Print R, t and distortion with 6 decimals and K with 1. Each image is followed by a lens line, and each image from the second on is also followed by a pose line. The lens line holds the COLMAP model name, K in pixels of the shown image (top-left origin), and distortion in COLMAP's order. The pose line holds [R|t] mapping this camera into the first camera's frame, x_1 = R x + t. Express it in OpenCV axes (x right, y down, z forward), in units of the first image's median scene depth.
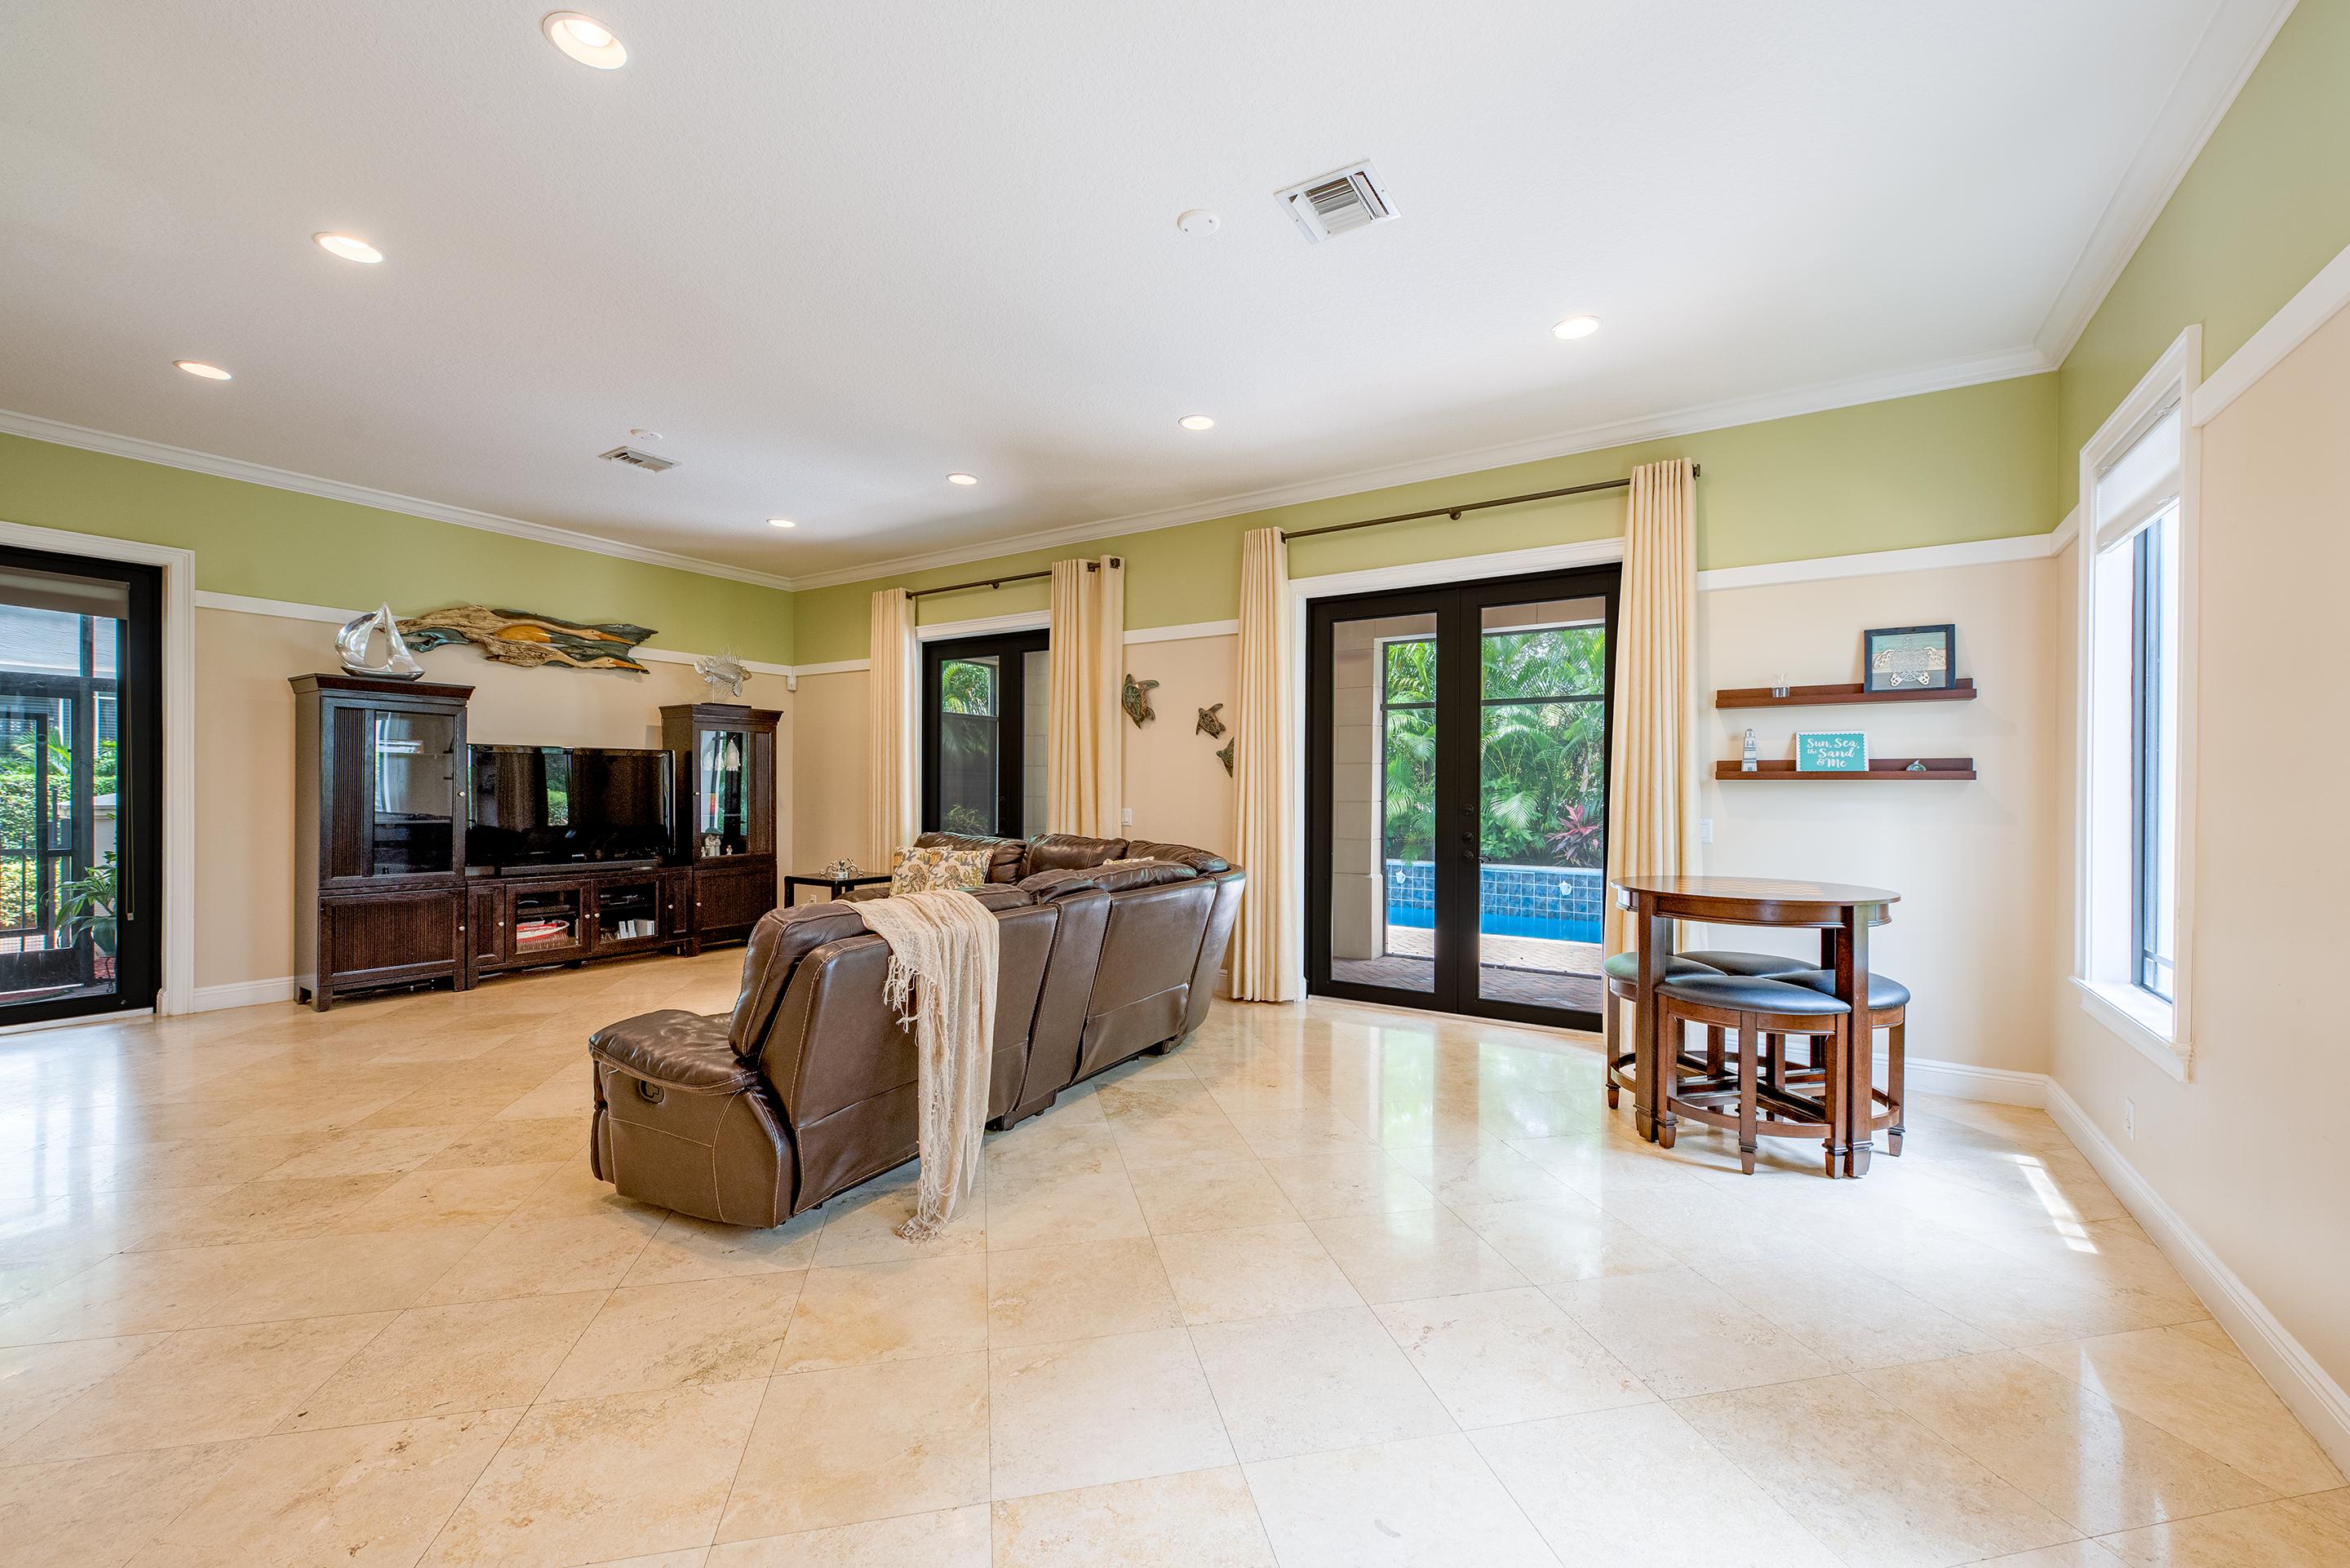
lens RADIAL K [[935.2, 0, 1177.4], [0, 935.2, 792.1], [0, 0, 1]] dist [0.000769, -0.000296]
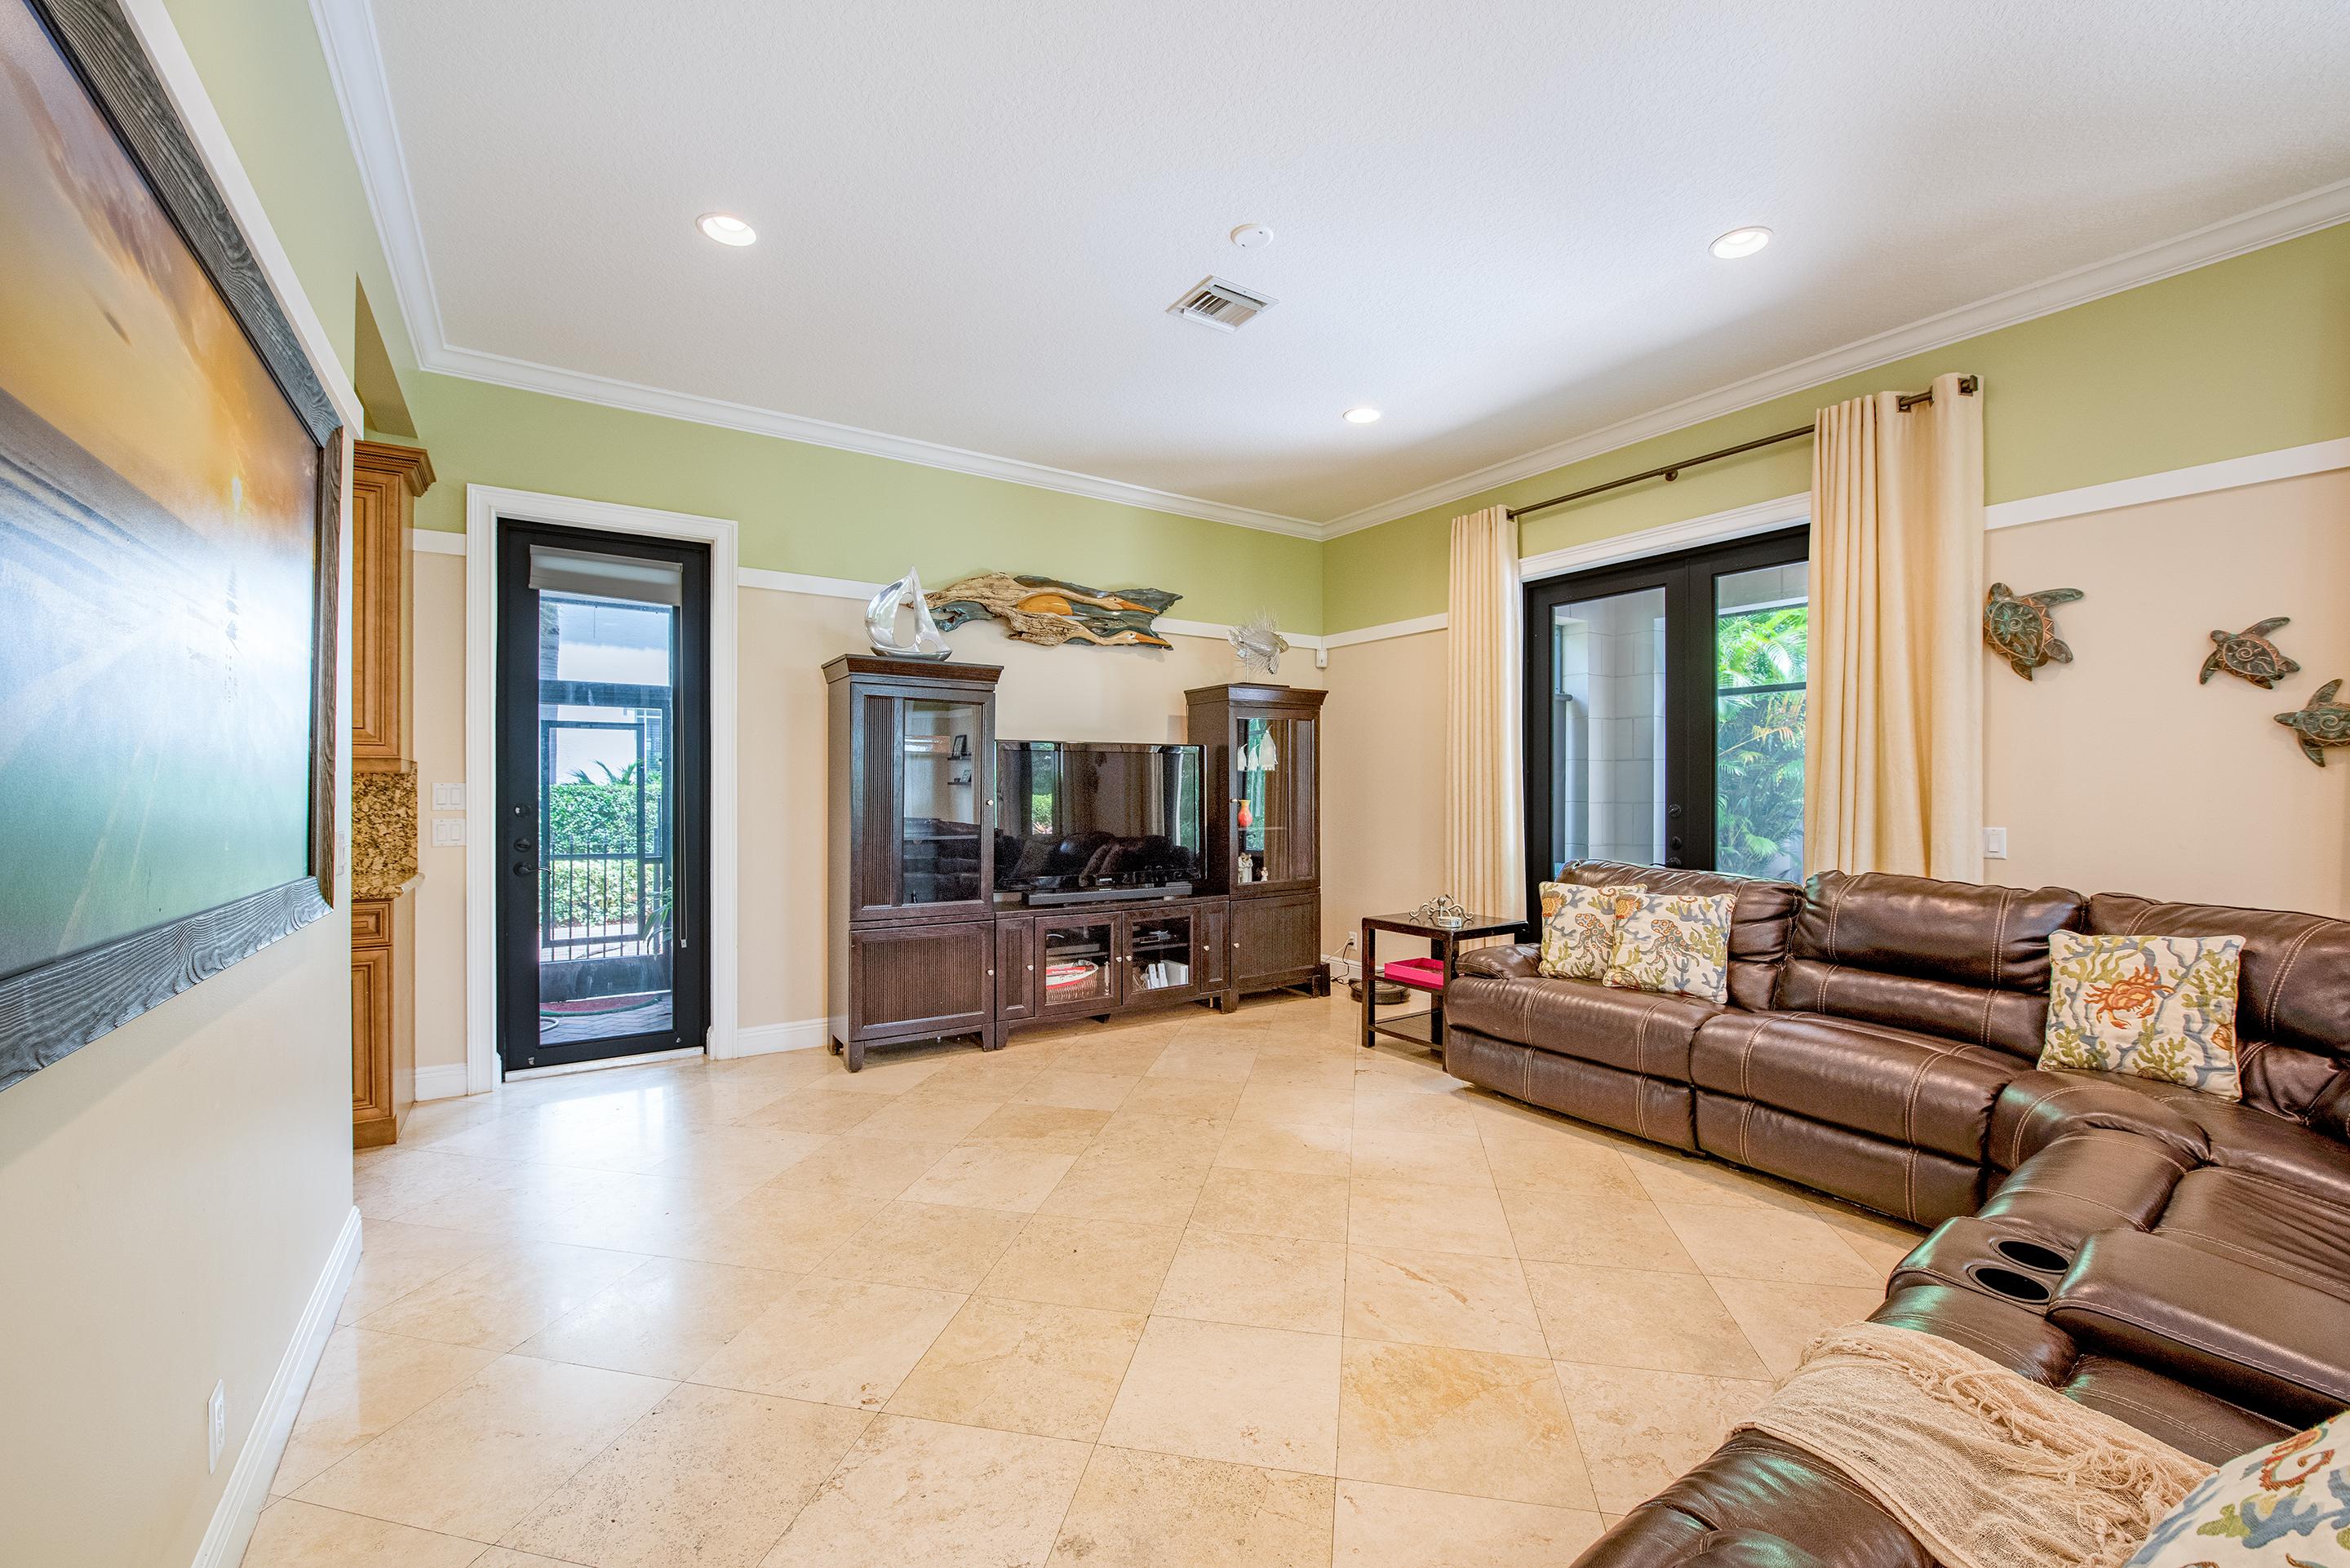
lens RADIAL K [[945.8, 0, 1175.0], [0, 945.8, 784.0], [0, 0, 1]] dist [-0.012379, -0.000128]
pose [[0.915691, -0.008332, -0.401796, -0.281723], [0.004145, 0.999928, -0.011288, -0.004046], [0.401861, 0.008671, 0.915660, 0.310187]]
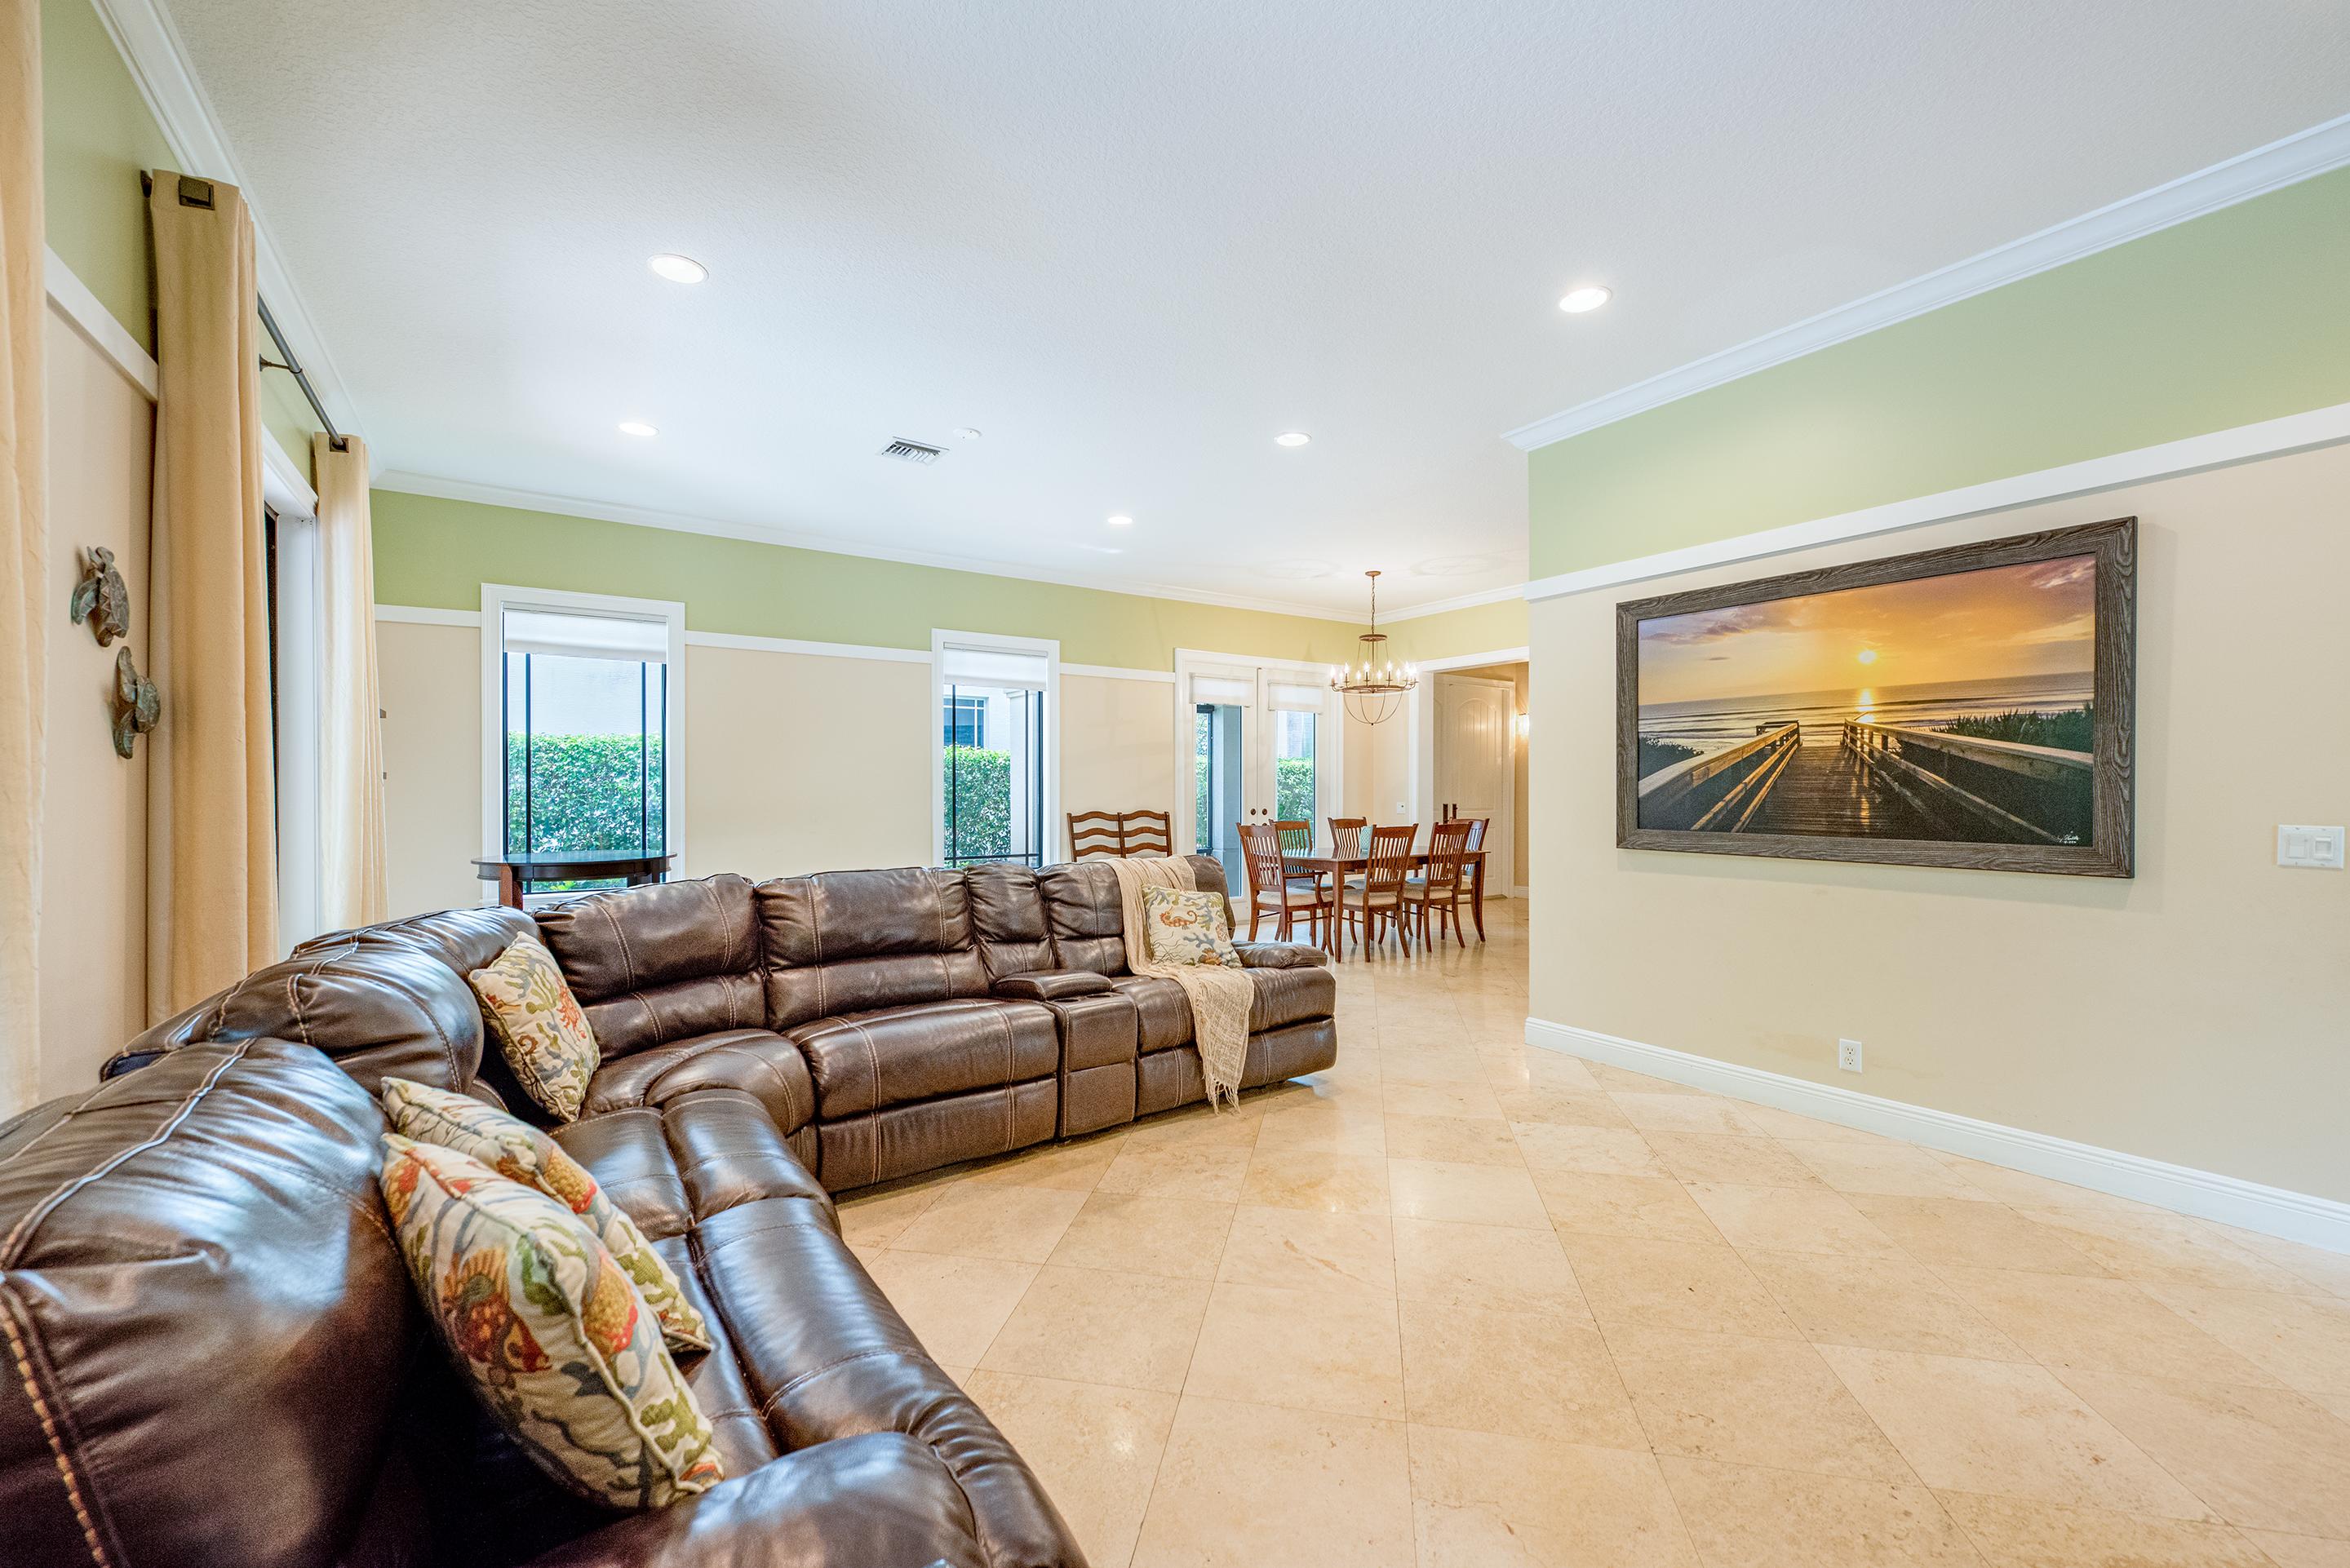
lens RADIAL K [[935.2, 0, 1177.4], [0, 935.2, 792.1], [0, 0, 1]] dist [0.000769, -0.000296]
pose [[-0.918971, -0.006491, 0.394273, -0.452091], [-0.003684, 0.999962, 0.007875, -0.007045], [-0.394309, 0.005785, -0.918960, 1.126449]]
